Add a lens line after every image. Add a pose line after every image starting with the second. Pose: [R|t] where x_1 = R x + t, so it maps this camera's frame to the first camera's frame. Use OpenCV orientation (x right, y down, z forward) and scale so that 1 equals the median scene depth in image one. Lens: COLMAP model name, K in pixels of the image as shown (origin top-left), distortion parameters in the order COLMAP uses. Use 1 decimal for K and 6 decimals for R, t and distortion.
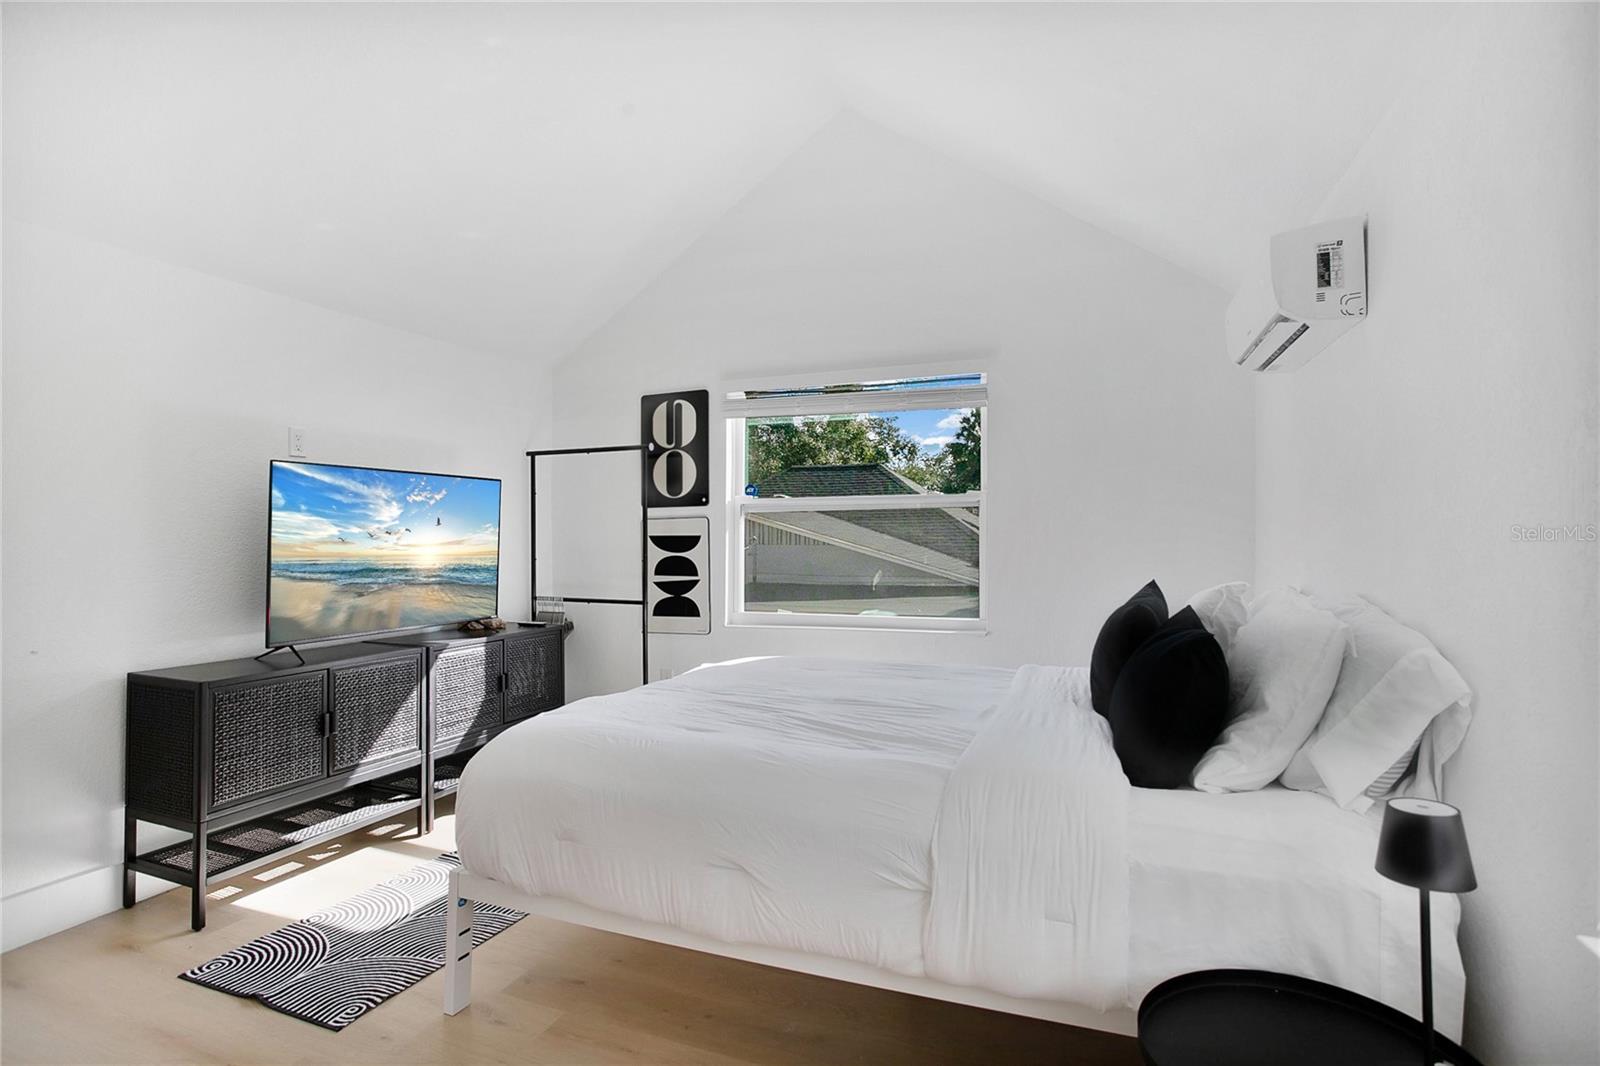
lens RADIAL K [[814.2, 0, 800.0], [0, 814.2, 533.0], [0, 0, 1]] dist [-0.071316, 0.030607]
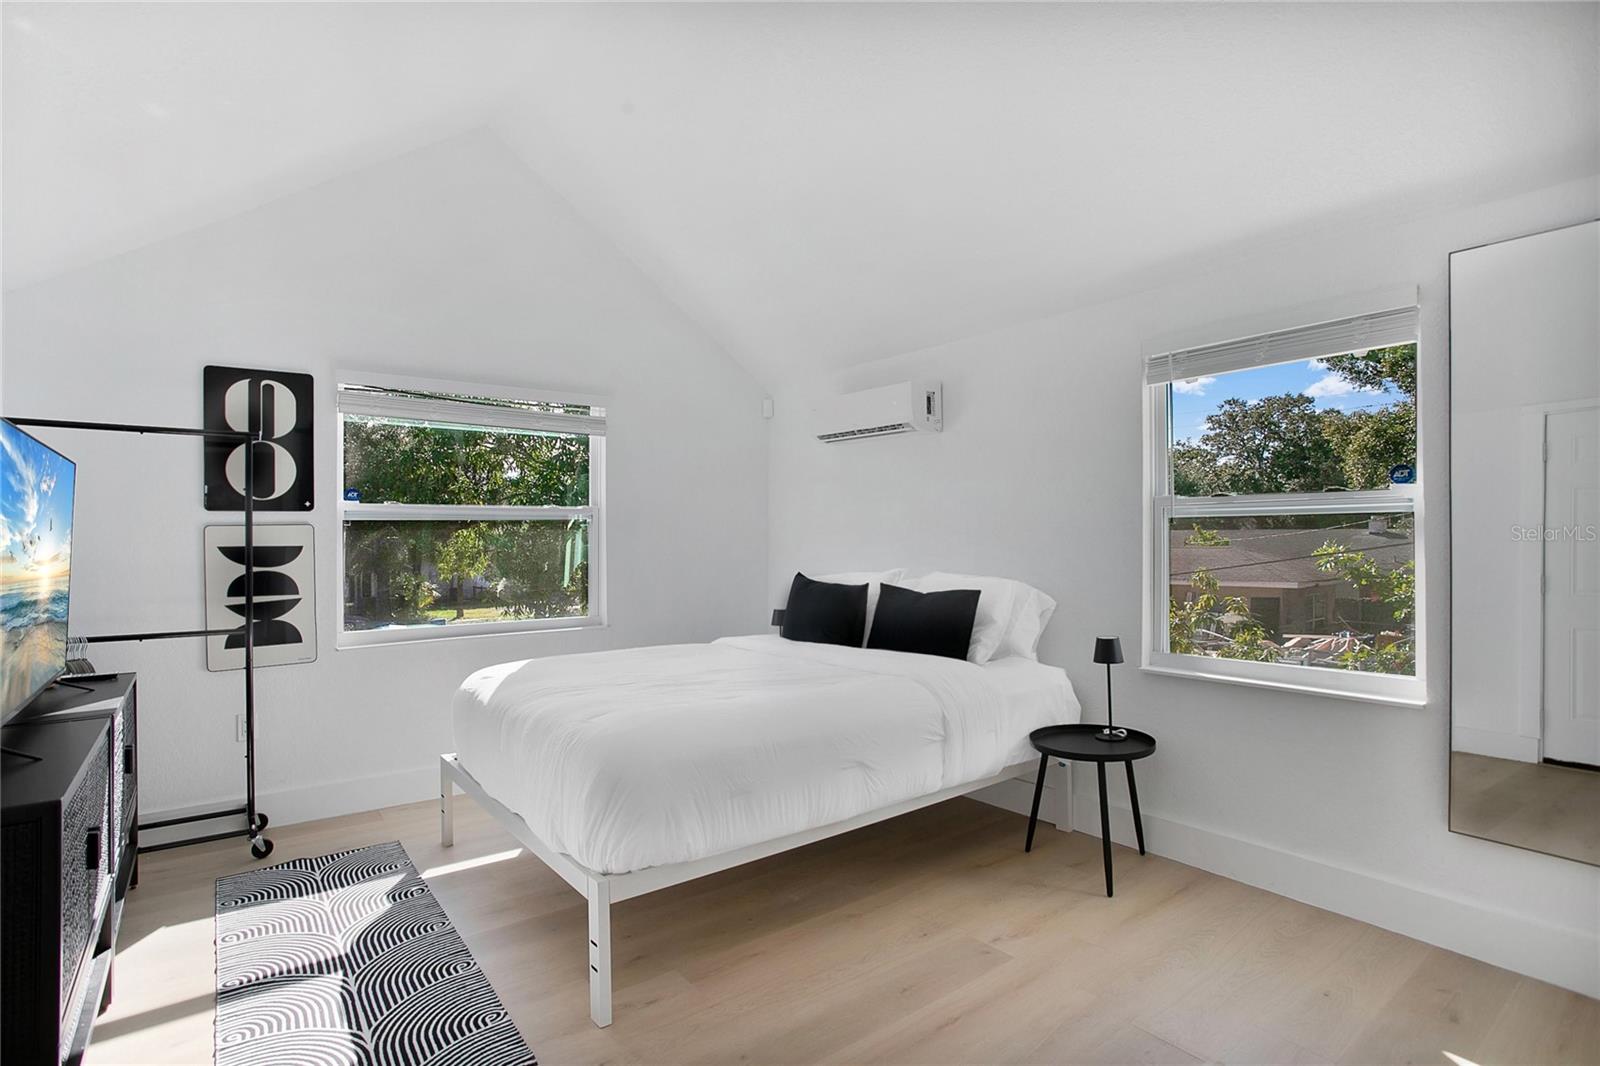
lens RADIAL K [[814.2, 0, 800.0], [0, 814.2, 533.0], [0, 0, 1]] dist [-0.071316, 0.030607]
pose [[0.486326, 0.007200, 0.873748, -0.588742], [0.004695, 0.999930, -0.010852, 0.001001], [-0.873765, 0.009380, 0.486258, 0.146410]]
